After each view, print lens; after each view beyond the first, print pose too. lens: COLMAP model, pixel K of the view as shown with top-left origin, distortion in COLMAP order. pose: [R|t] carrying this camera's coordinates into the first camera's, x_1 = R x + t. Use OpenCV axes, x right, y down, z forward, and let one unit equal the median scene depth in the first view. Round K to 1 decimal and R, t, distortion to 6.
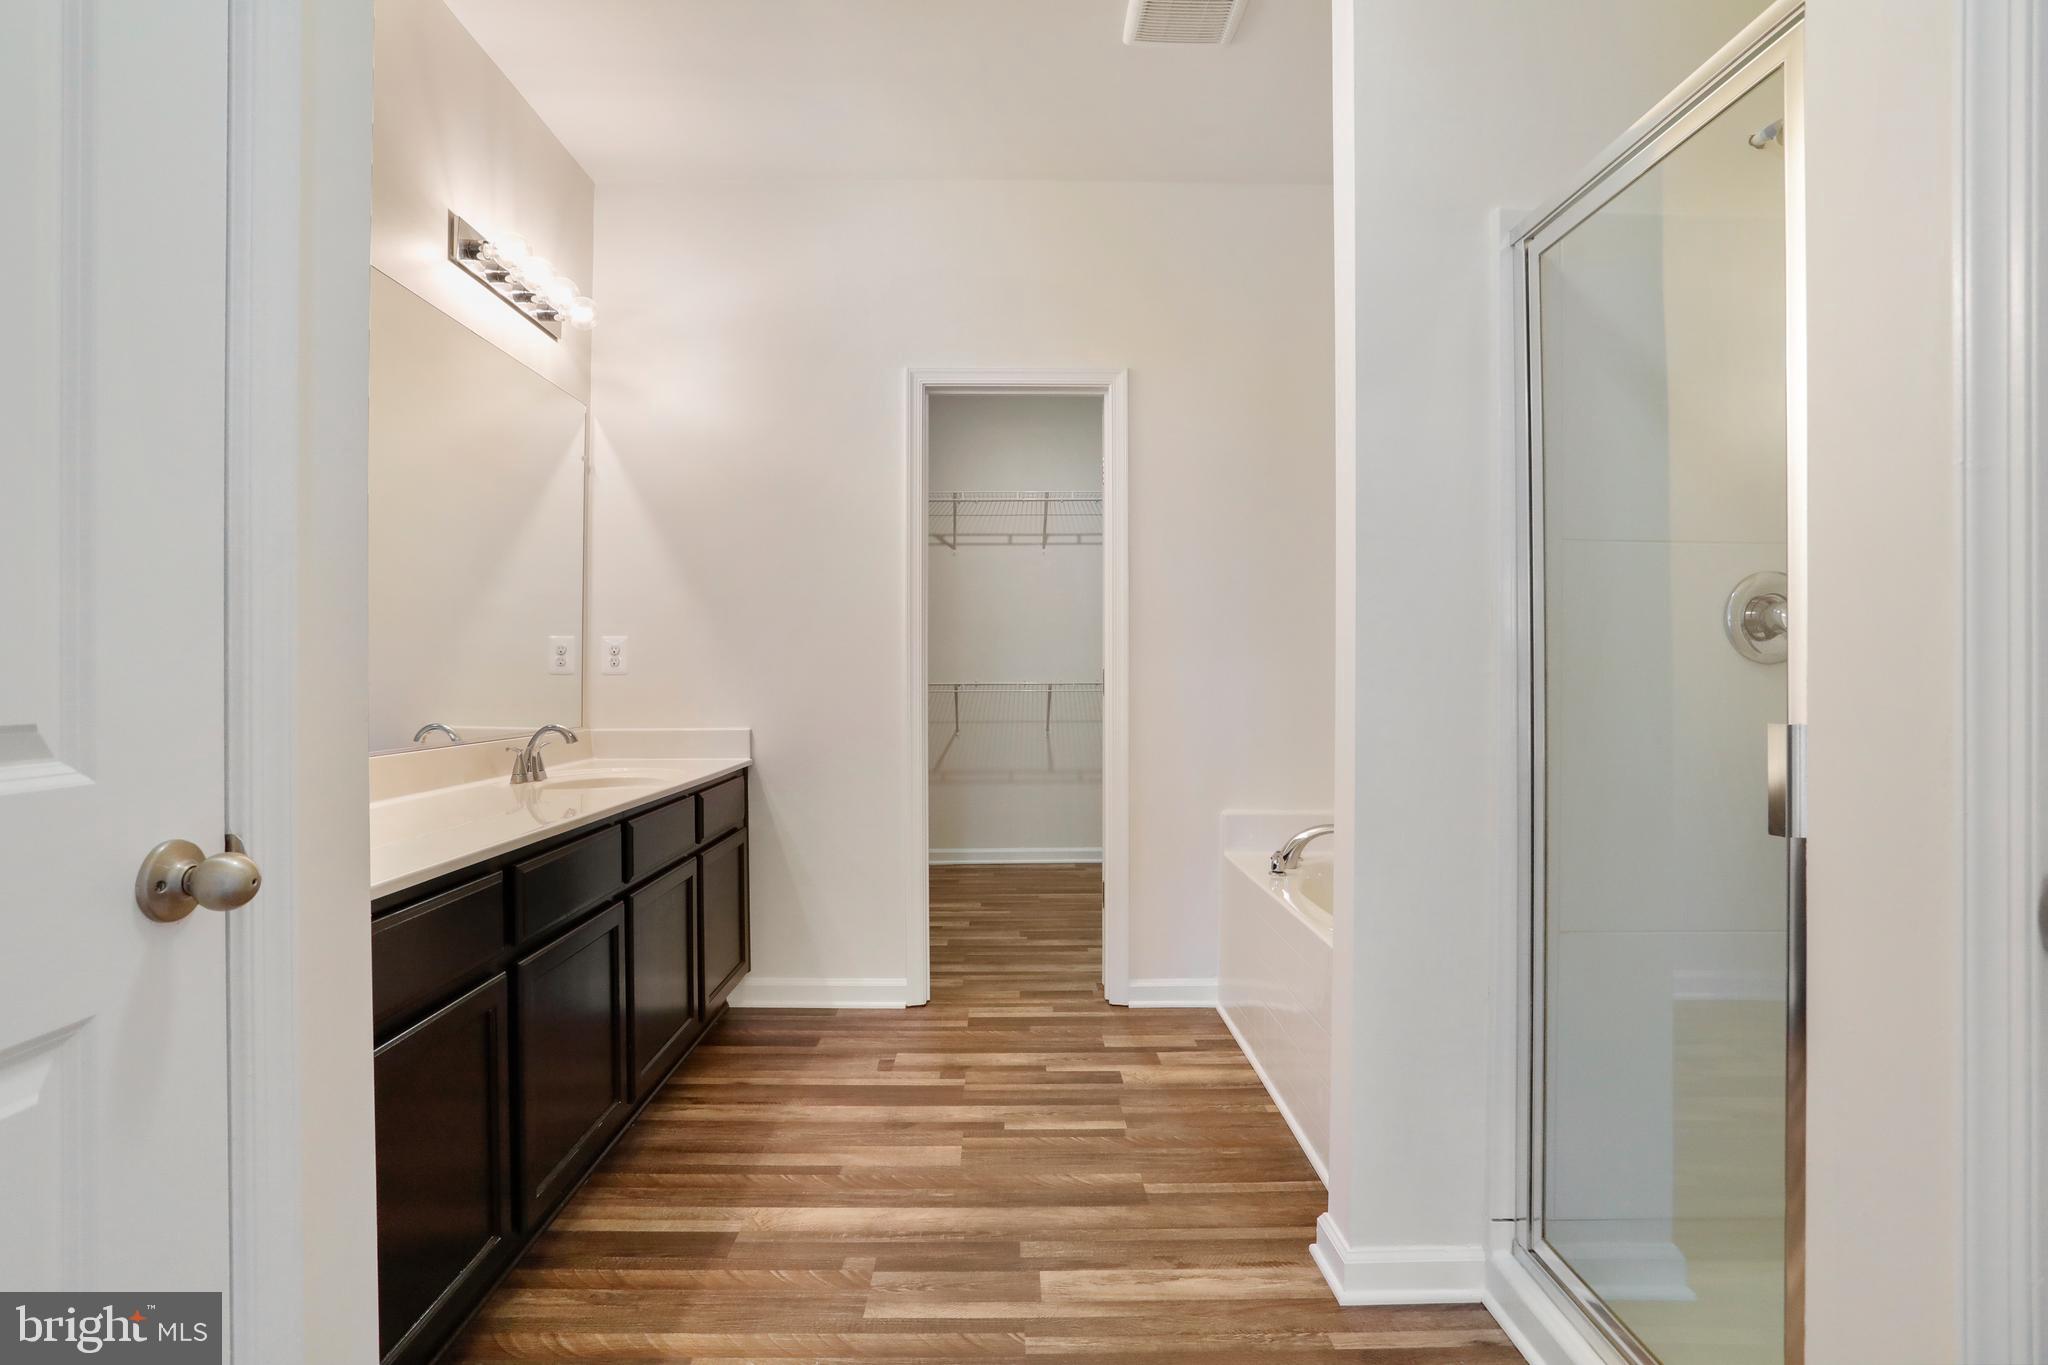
lens RADIAL K [[1031.6, 0, 1021.4], [0, 1031.6, 649.0], [0, 0, 1]] dist [-0.047061, 0.000246]
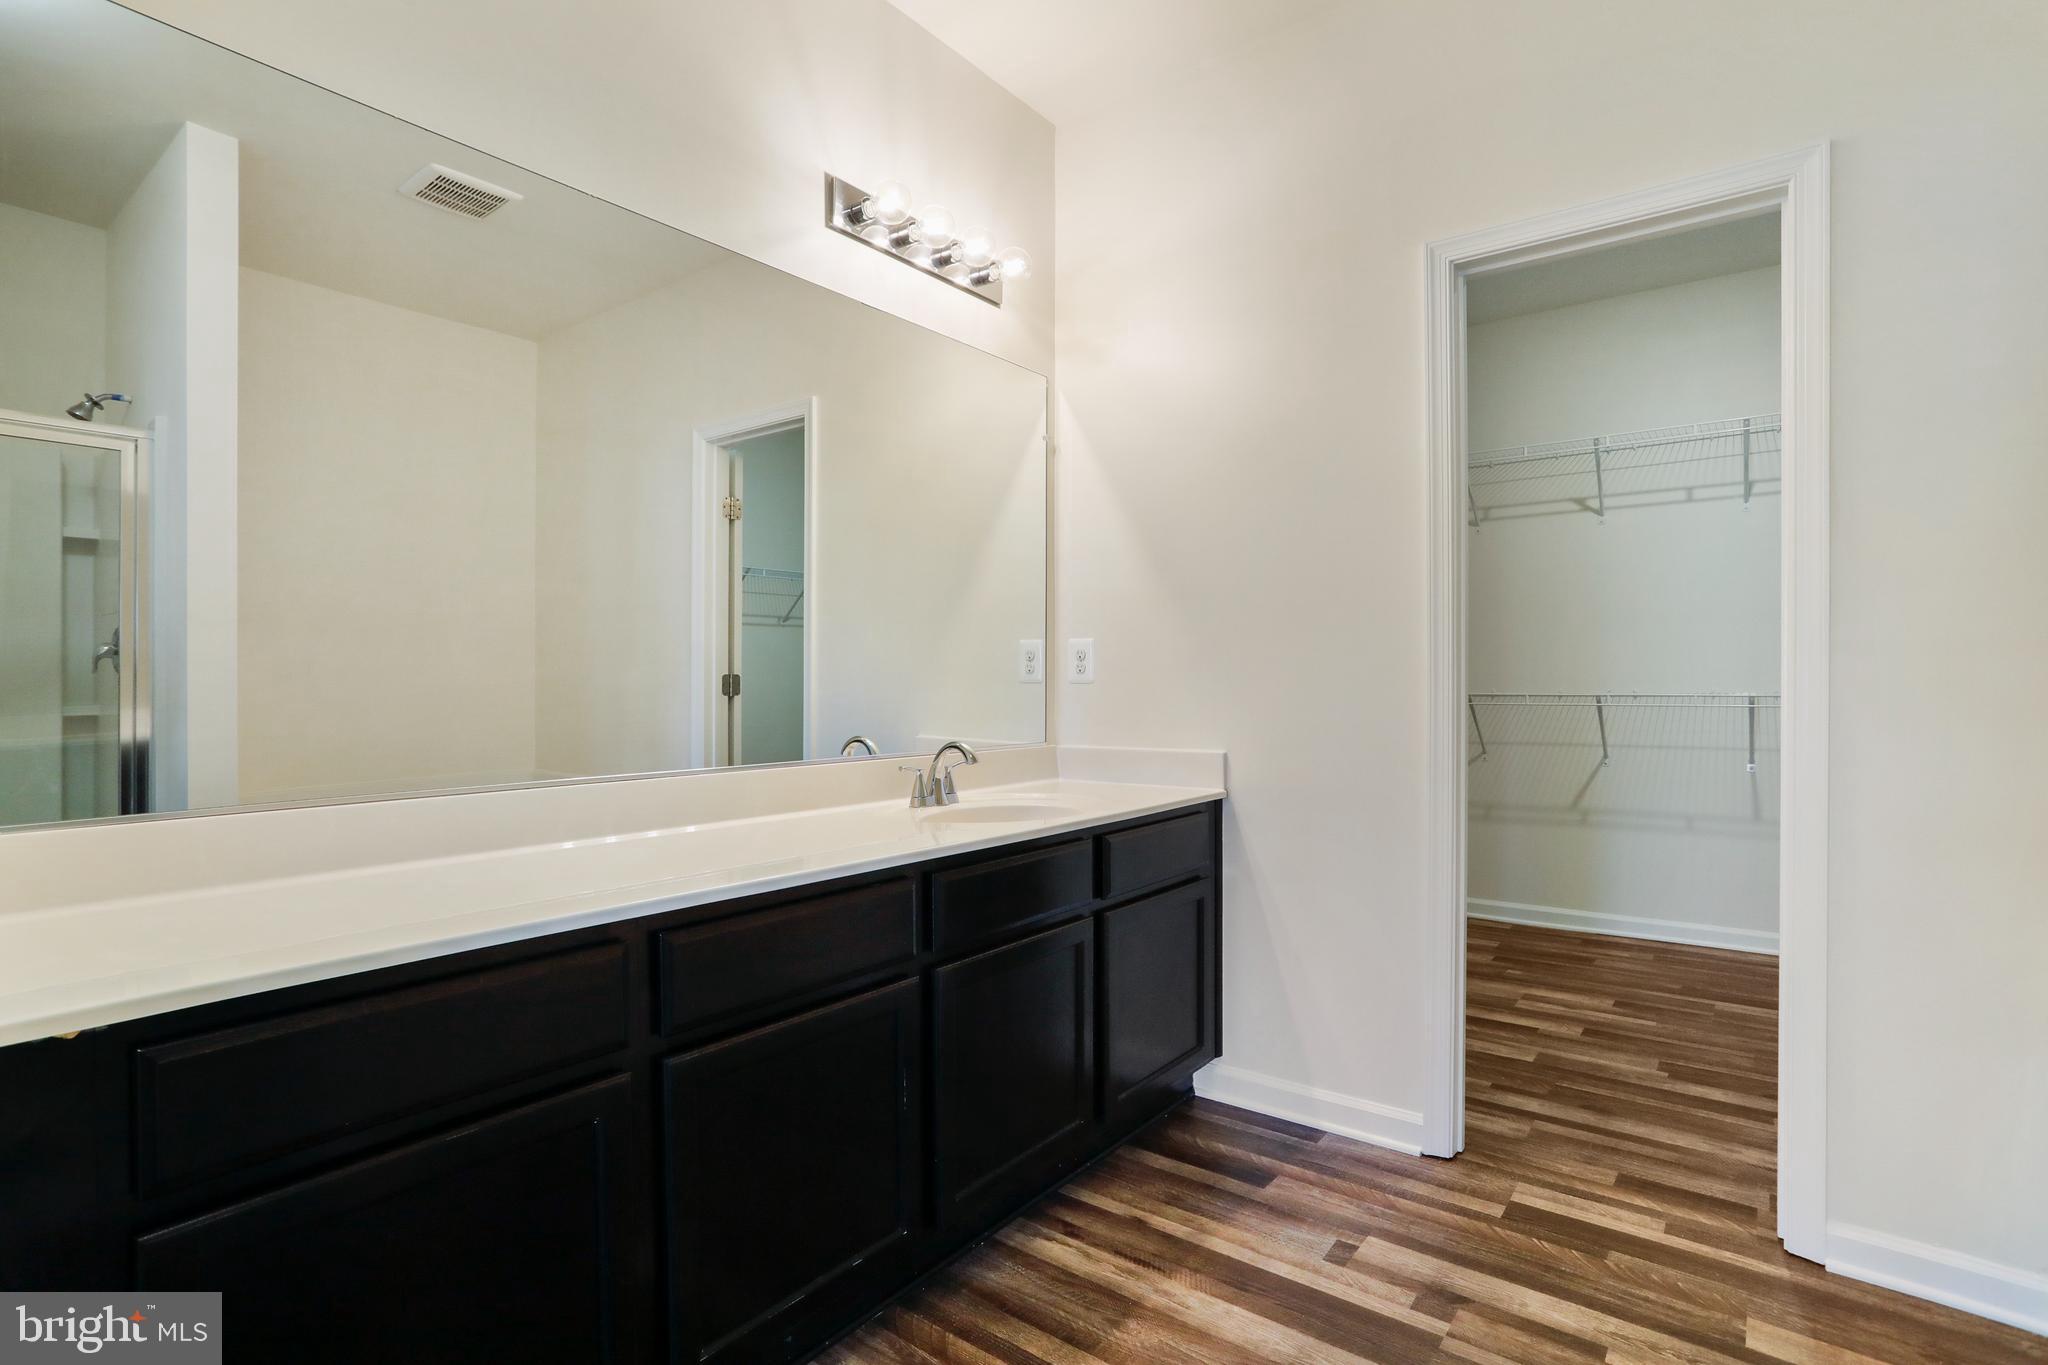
lens RADIAL K [[997.3, 0, 1024.0], [0, 997.3, 682.5], [0, 0, 1]] dist [-0.053541, 0.031352]
pose [[0.780274, 0.003585, -0.625427, 0.099692], [0.014146, 0.999627, 0.023378, 0.003843], [0.625277, -0.027088, 0.779932, 0.322019]]
